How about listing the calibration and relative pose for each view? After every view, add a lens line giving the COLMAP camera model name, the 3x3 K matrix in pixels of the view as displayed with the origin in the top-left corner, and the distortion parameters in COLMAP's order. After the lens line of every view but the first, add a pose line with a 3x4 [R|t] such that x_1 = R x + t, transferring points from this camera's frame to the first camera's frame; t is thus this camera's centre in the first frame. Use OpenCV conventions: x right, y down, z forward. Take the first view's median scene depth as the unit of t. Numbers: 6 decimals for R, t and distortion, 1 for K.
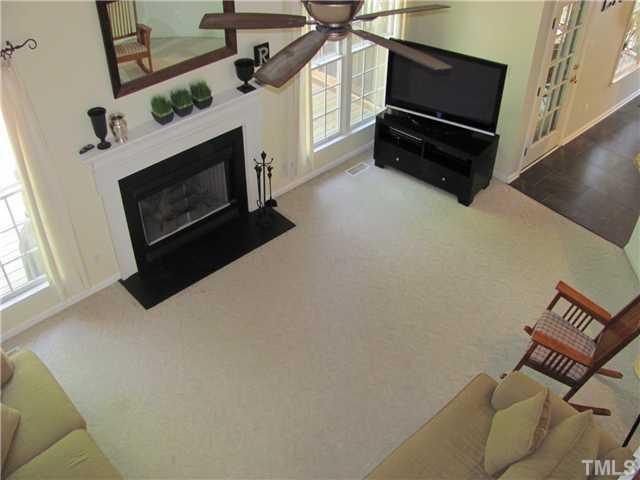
lens RADIAL K [[673.2, 0, 327.7], [0, 673.2, 238.9], [0, 0, 1]] dist [-0.225675, 0.280949]
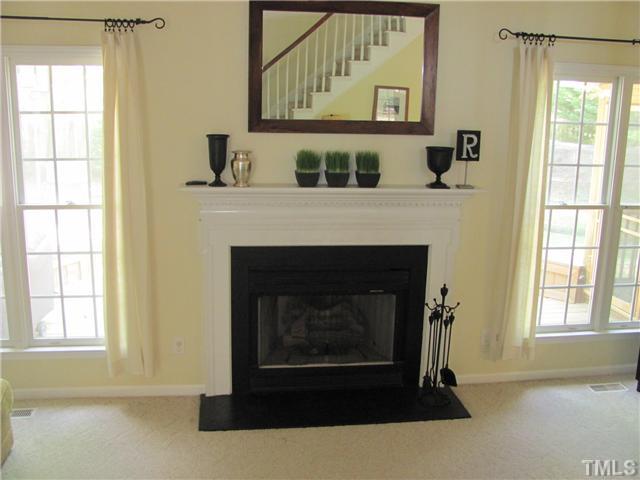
lens RADIAL K [[673.2, 0, 327.7], [0, 673.2, 238.9], [0, 0, 1]] dist [-0.225675, 0.280949]
pose [[0.826445, 0.136680, -0.546175, 0.189101], [-0.379378, 0.851974, -0.360851, 0.134556], [0.416006, 0.505430, 0.755963, 0.436631]]
